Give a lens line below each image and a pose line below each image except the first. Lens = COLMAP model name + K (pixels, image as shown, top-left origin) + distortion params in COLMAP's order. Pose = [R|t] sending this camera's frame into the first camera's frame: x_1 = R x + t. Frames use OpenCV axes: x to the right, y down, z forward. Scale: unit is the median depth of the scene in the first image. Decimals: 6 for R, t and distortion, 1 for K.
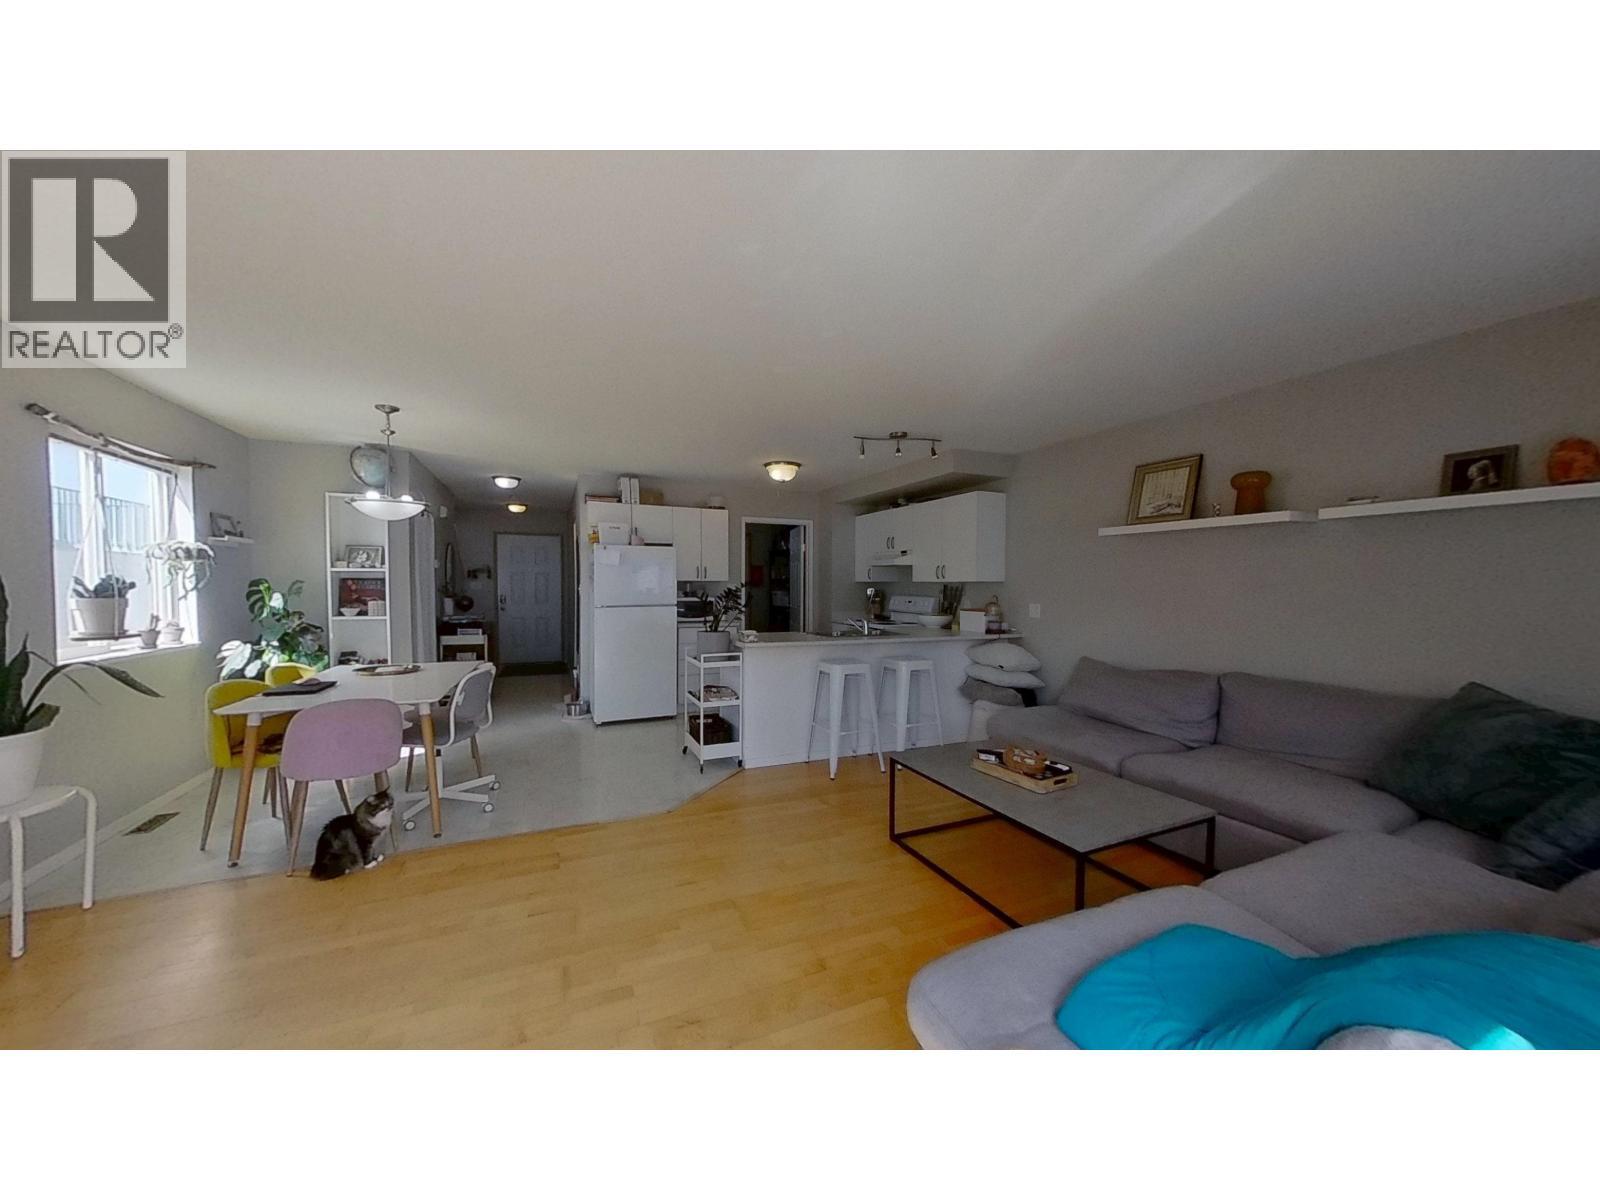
lens RADIAL K [[582.5, 0, 800.4], [0, 582.5, 606.3], [0, 0, 1]] dist [-0.003663, -0.000376]
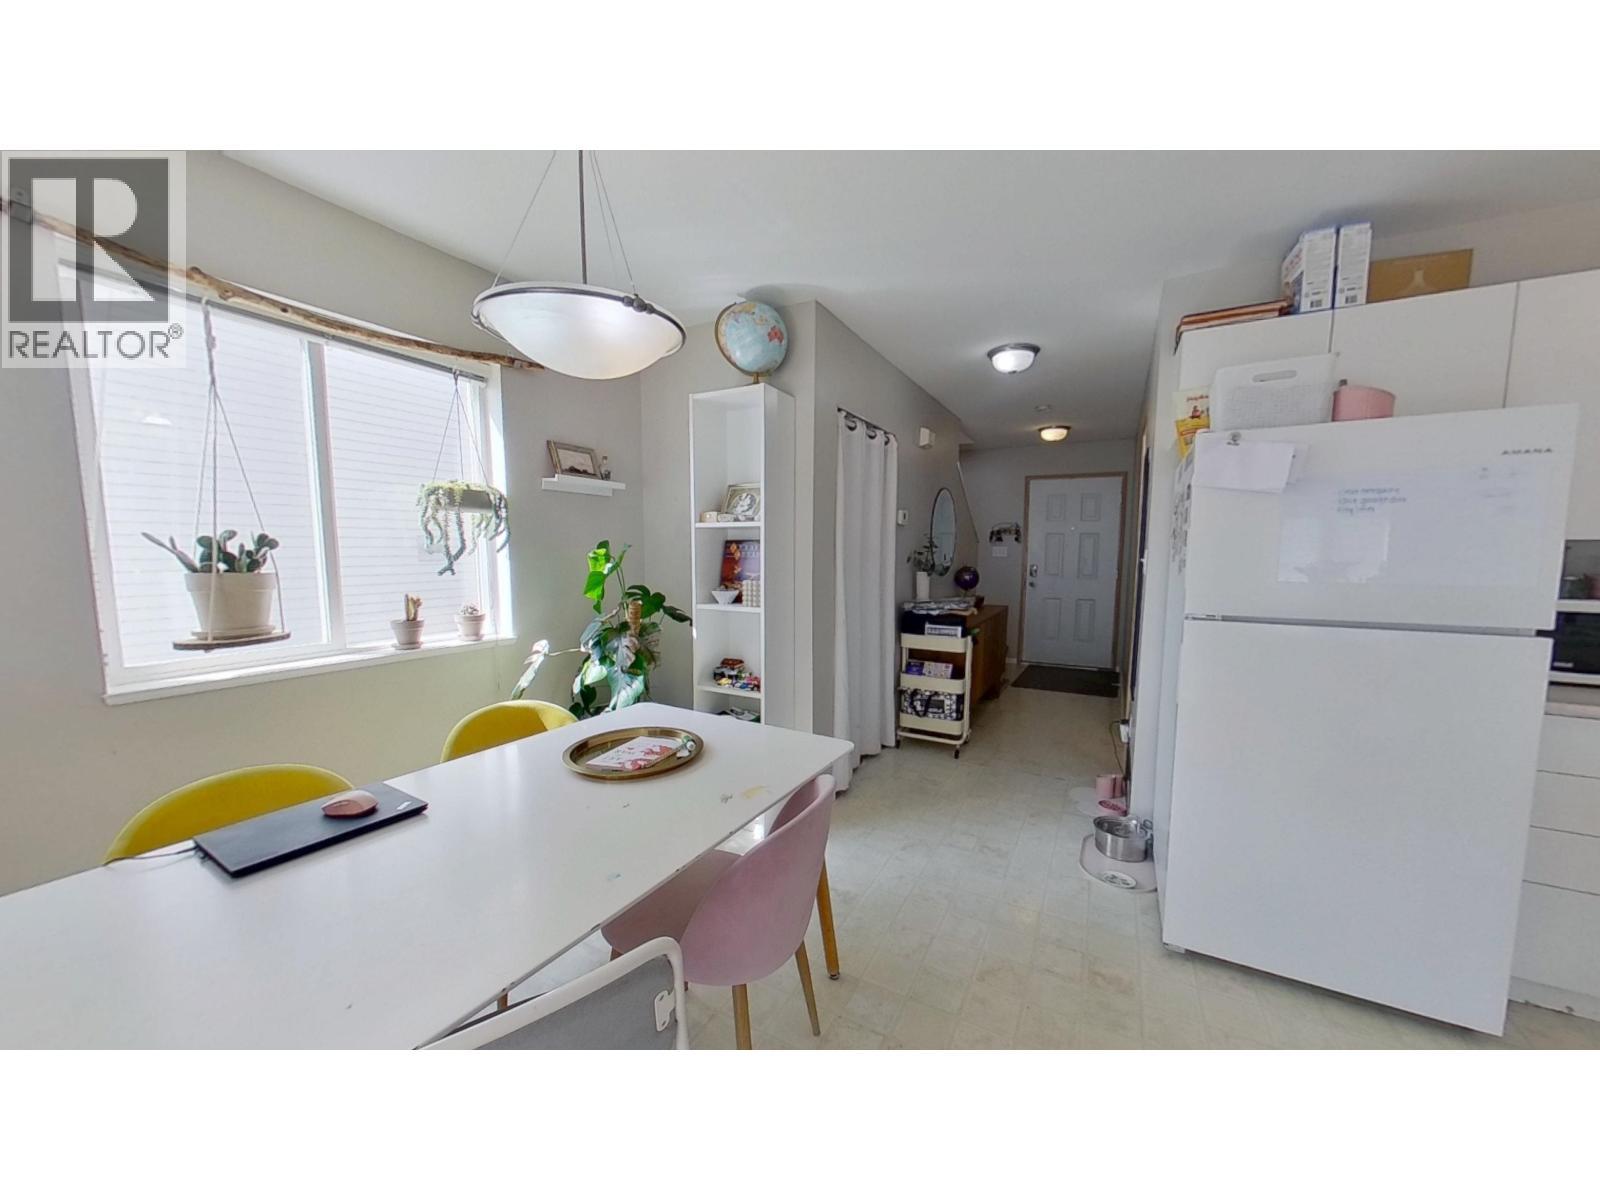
lens RADIAL K [[582.5, 0, 802.0], [0, 582.5, 605.2], [0, 0, 1]] dist [-0.003663, -0.000376]
pose [[0.619804, 0.075704, -0.781097, -0.253621], [-0.032362, 0.996955, 0.070946, -0.025673], [0.784089, -0.018695, 0.620366, 0.678581]]
